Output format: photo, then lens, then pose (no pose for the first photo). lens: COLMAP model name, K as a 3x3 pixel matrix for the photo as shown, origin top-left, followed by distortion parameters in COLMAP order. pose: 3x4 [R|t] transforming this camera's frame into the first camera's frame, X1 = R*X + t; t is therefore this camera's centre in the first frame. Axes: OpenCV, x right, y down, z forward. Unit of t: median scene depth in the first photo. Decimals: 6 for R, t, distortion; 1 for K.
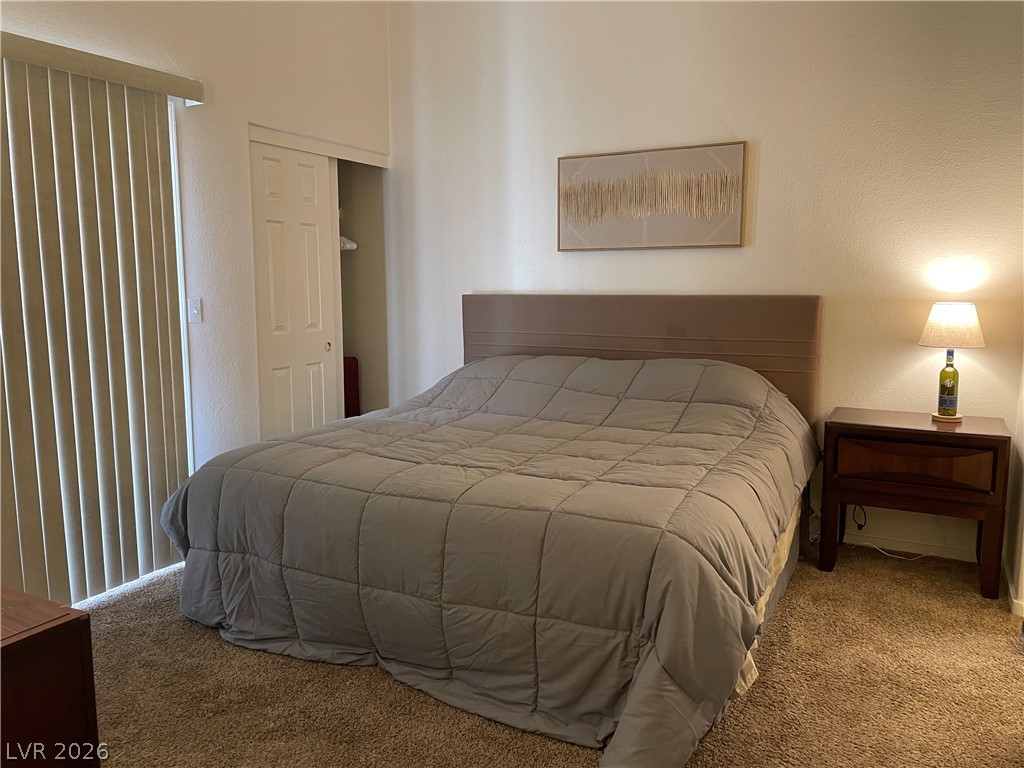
lens RADIAL K [[775.4, 0, 511.7], [0, 775.4, 382.7], [0, 0, 1]] dist [0.015590, 0.006926]
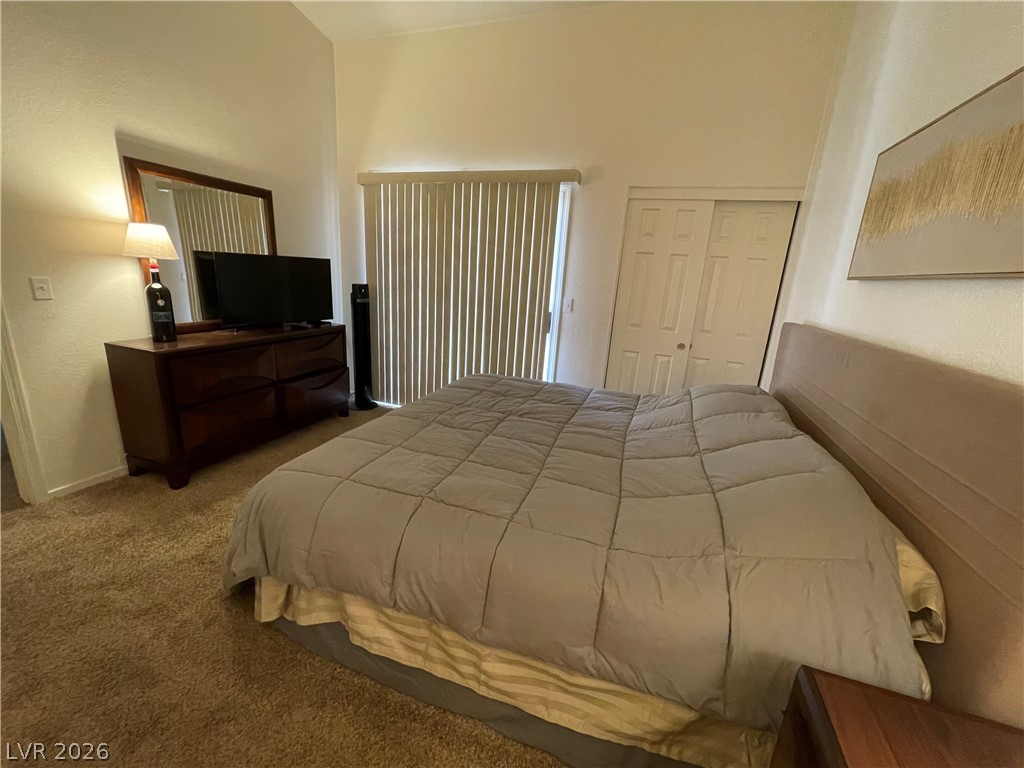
lens RADIAL K [[411.7, 0, 509.8], [0, 411.7, 383.3], [0, 0, 1]] dist [-0.001655, -0.000097]
pose [[0.169427, 0.266546, -0.948814, 0.484591], [-0.197872, 0.952329, 0.232200, -0.108155], [0.965475, 0.148403, 0.214092, 0.653051]]
